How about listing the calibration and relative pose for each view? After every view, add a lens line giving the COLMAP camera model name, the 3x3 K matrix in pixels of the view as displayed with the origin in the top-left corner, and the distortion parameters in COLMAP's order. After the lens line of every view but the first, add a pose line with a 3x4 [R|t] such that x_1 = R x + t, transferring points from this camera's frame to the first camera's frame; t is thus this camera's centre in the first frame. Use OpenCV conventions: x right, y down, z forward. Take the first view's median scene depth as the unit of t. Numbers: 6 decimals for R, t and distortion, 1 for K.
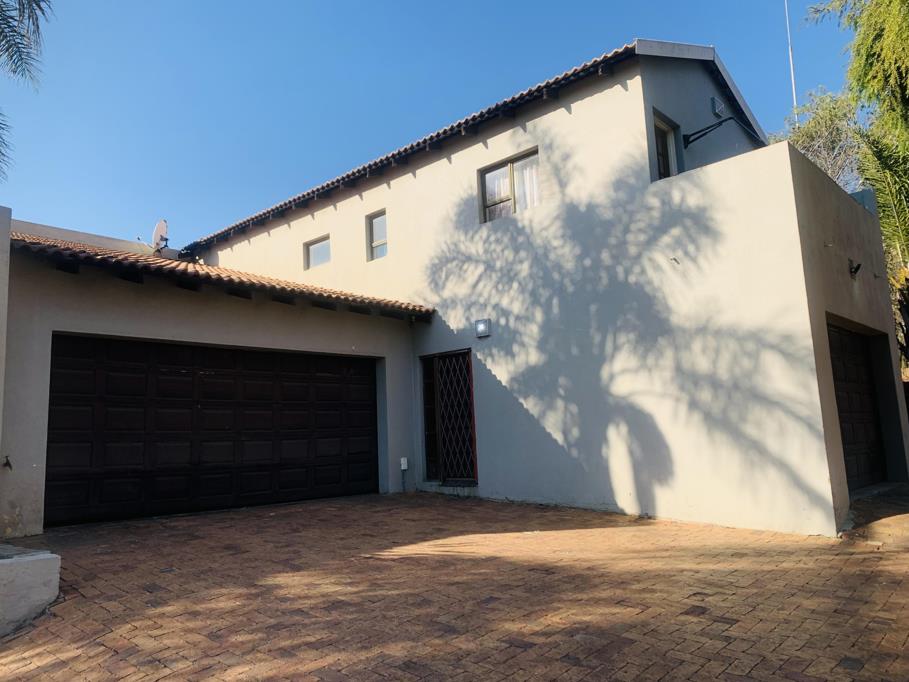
lens RADIAL K [[701.1, 0, 455.3], [0, 701.1, 345.6], [0, 0, 1]] dist [0.034519, -0.016688]
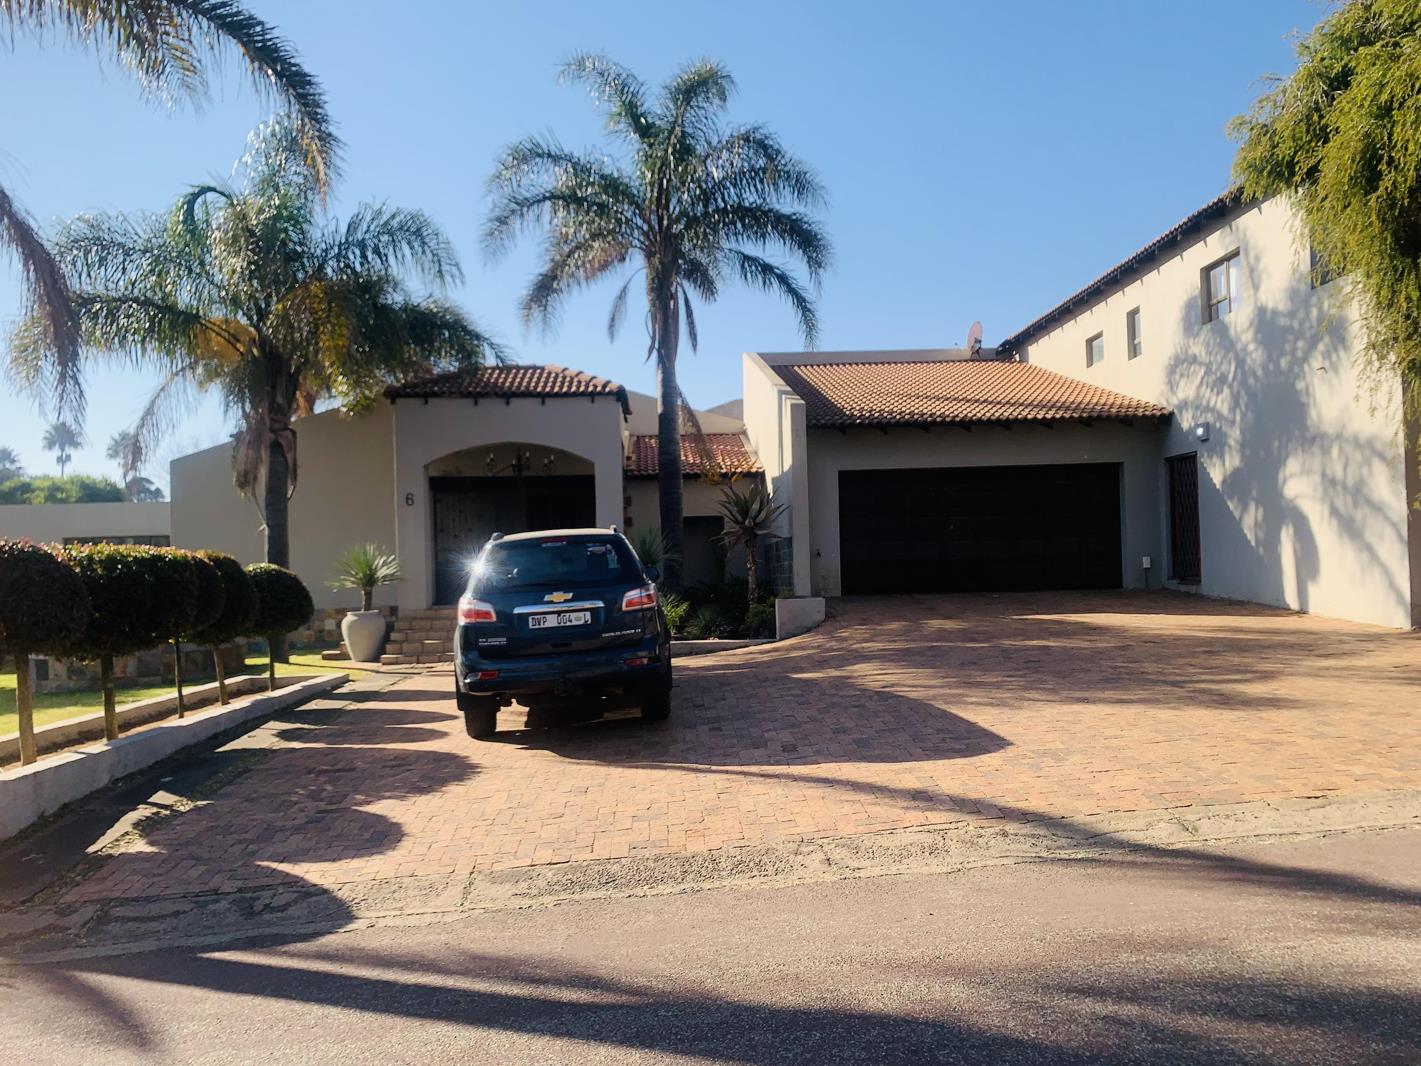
lens RADIAL K [[1096.1, 0, 710.1], [0, 1096.1, 533.0], [0, 0, 1]] dist [0.034519, -0.016688]
pose [[0.714016, -0.003613, -0.700120, 0.674203], [0.094716, 0.991292, 0.091480, -0.096772], [0.693693, -0.131630, 0.708141, -0.674580]]
